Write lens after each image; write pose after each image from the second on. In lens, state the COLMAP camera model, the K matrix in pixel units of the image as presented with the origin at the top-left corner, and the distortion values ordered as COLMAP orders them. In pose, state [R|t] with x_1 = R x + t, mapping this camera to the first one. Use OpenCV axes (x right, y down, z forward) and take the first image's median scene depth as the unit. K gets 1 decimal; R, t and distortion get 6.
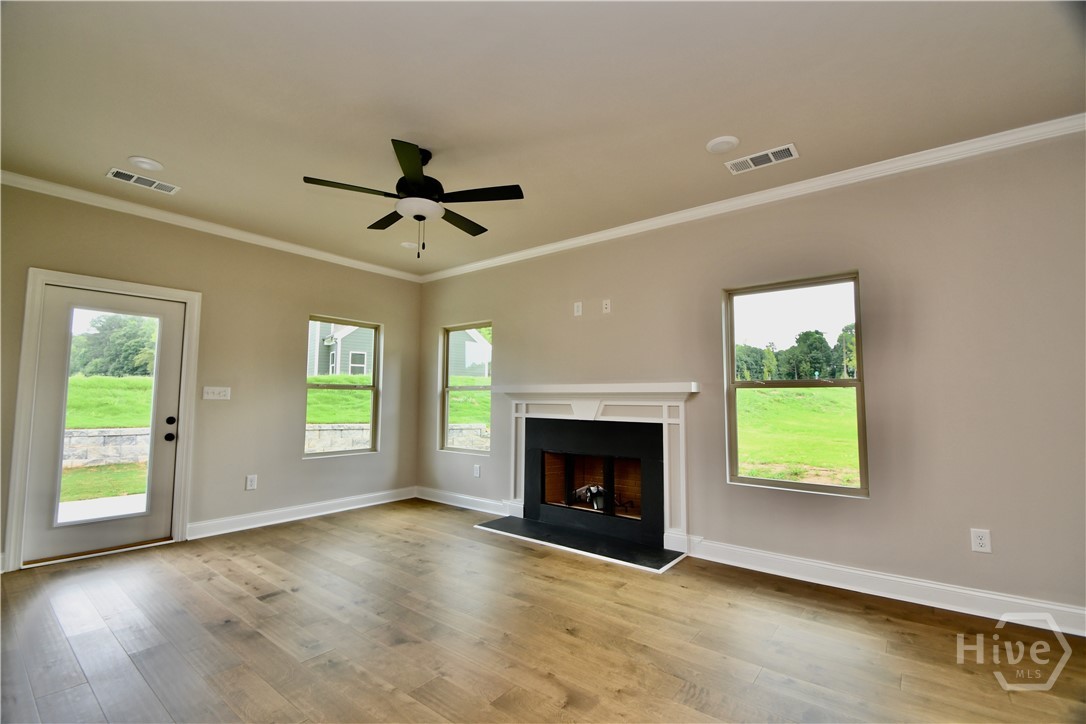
lens RADIAL K [[473.0, 0, 532.9], [0, 473.0, 362.3], [0, 0, 1]] dist [0.013730, -0.019246]
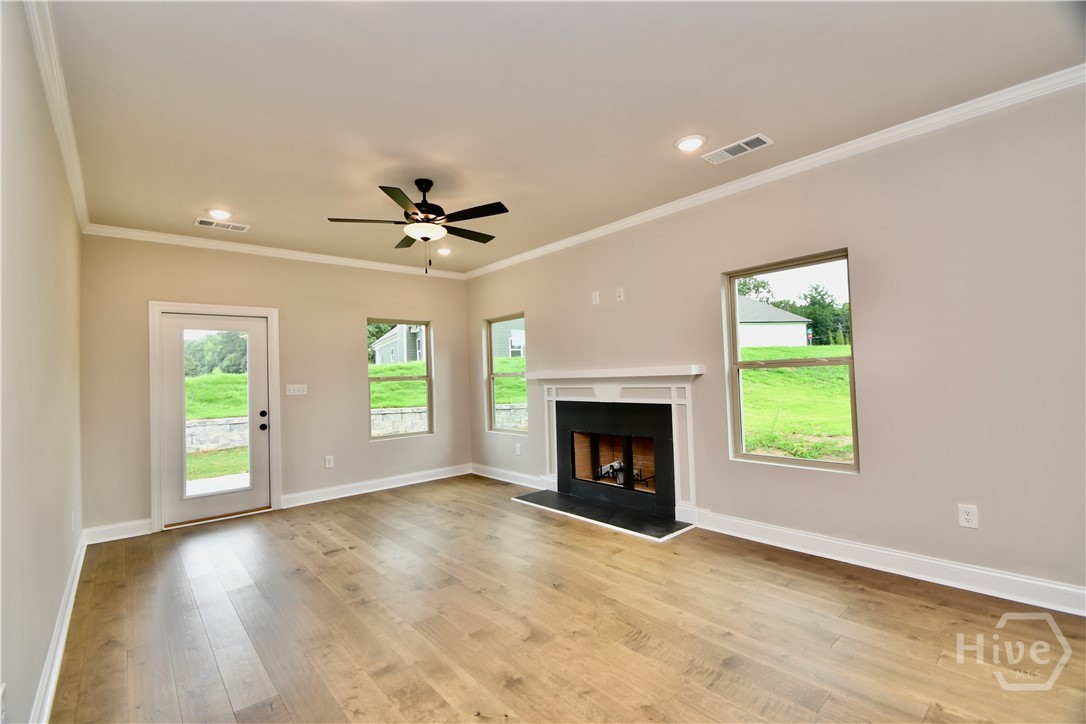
lens RADIAL K [[473.0, 0, 532.9], [0, 473.0, 362.3], [0, 0, 1]] dist [0.013730, -0.019246]
pose [[0.982449, -0.046506, -0.180643, 0.177363], [0.055814, 0.997344, 0.046788, -0.033157], [0.177987, -0.056049, 0.982435, -0.095957]]
